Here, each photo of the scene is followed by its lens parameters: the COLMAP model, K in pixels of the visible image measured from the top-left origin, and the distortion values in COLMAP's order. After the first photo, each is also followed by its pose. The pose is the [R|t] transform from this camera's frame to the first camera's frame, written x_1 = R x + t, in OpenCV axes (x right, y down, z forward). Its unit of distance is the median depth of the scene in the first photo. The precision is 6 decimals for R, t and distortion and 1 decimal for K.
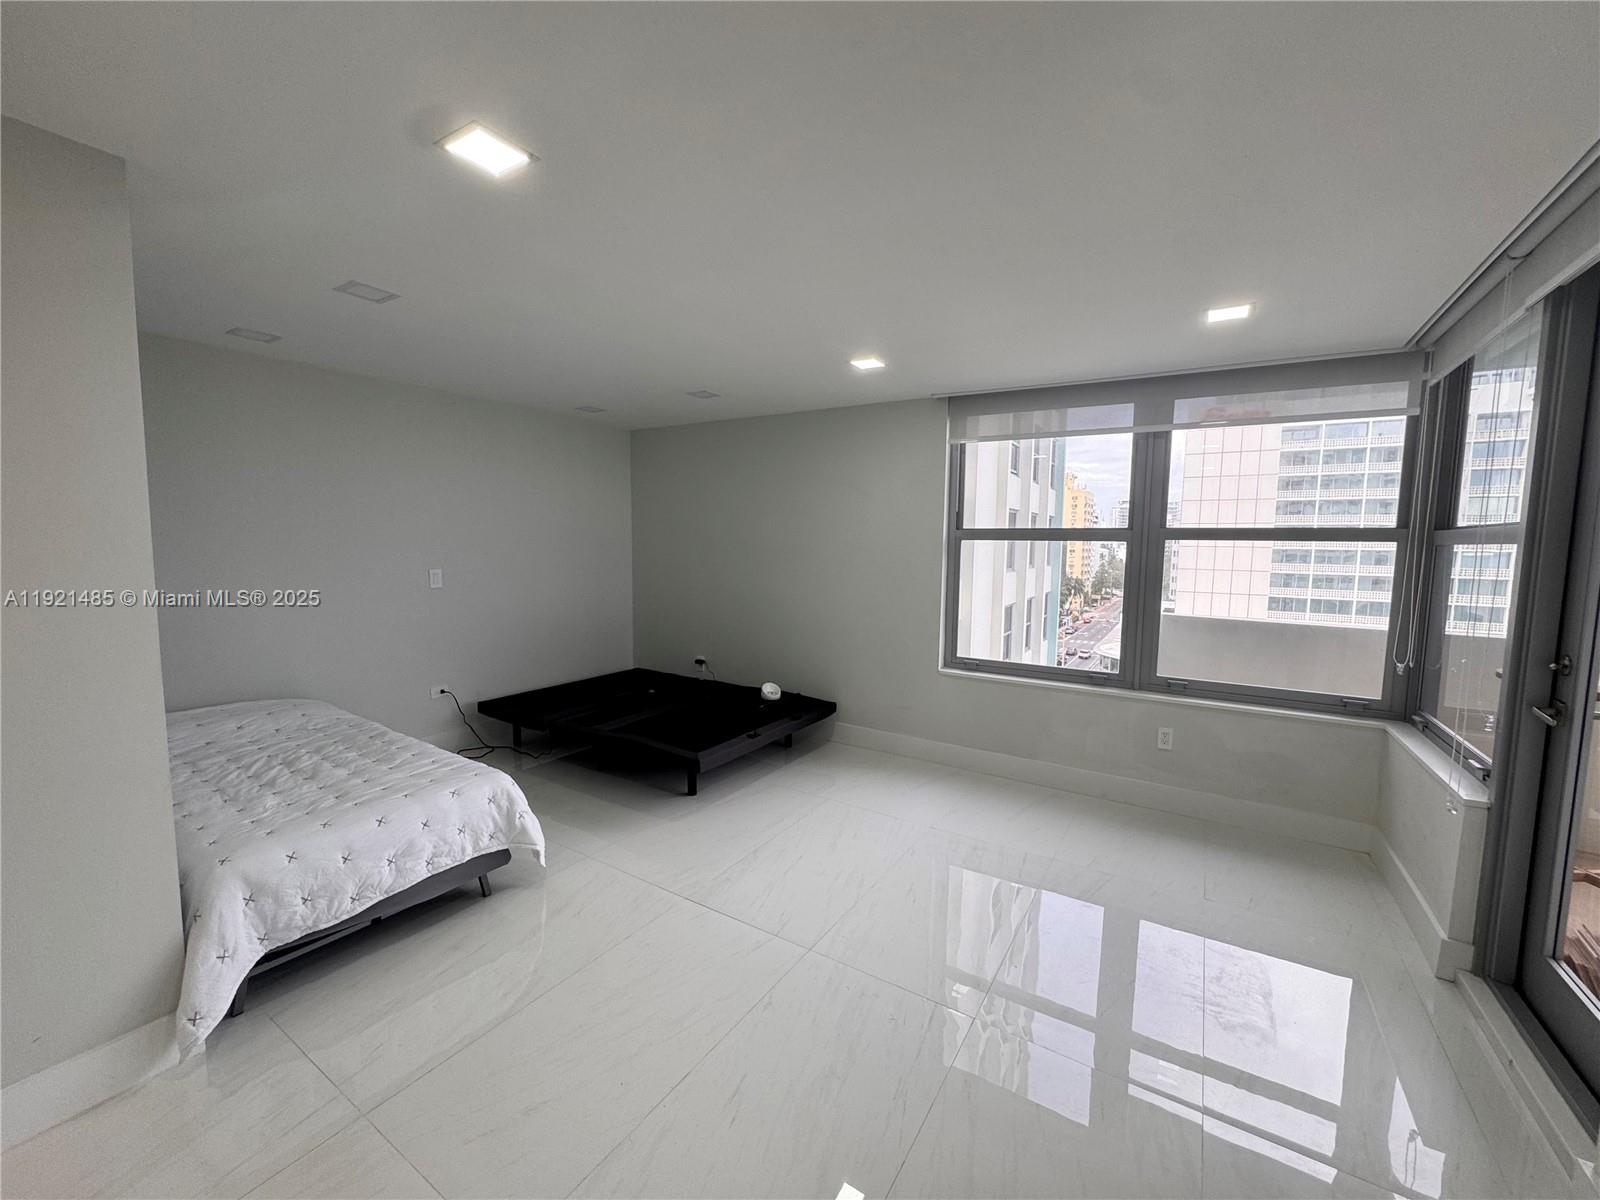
lens RADIAL K [[639.8, 0, 799.6], [0, 639.8, 596.8], [0, 0, 1]] dist [-0.003650, -0.000679]
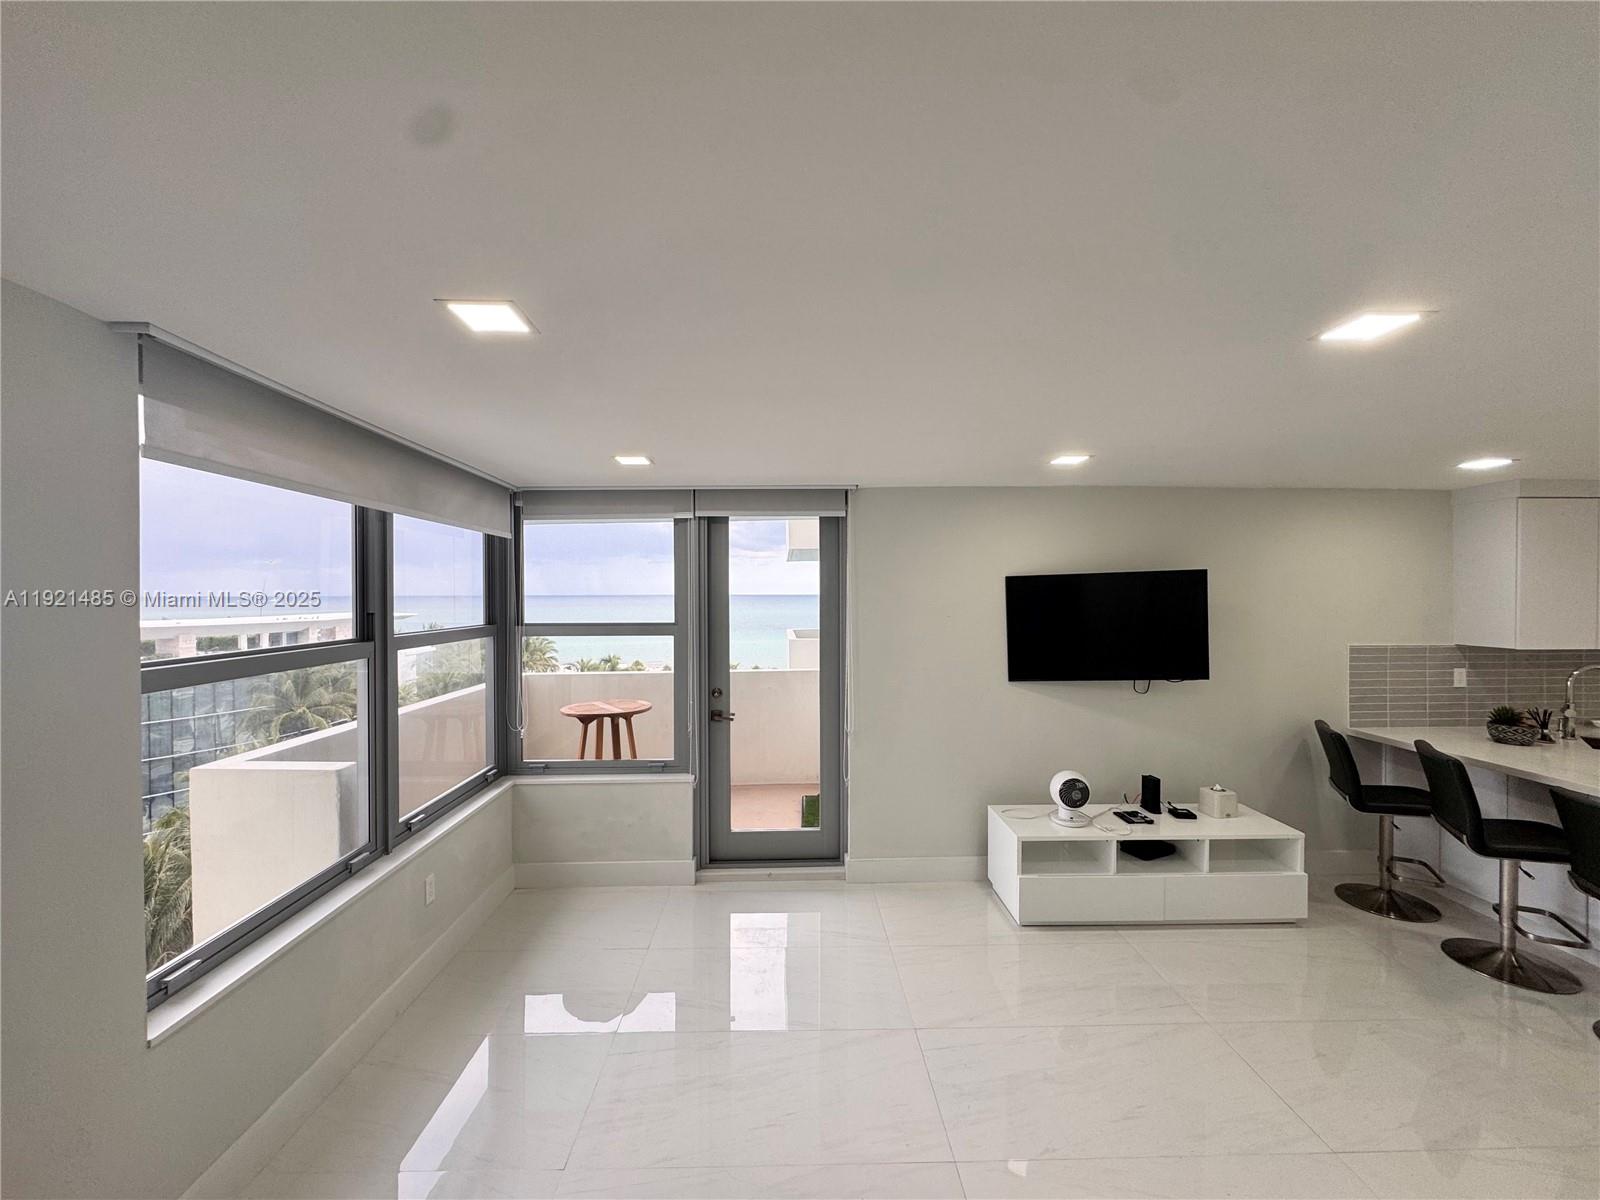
lens RADIAL K [[639.8, 0, 802.2], [0, 639.8, 596.7], [0, 0, 1]] dist [-0.003650, -0.000679]
pose [[-0.554888, -0.024025, 0.831578, -0.371737], [0.068068, 0.994920, 0.074163, -0.179869], [-0.829136, 0.097756, -0.550434, 0.993664]]
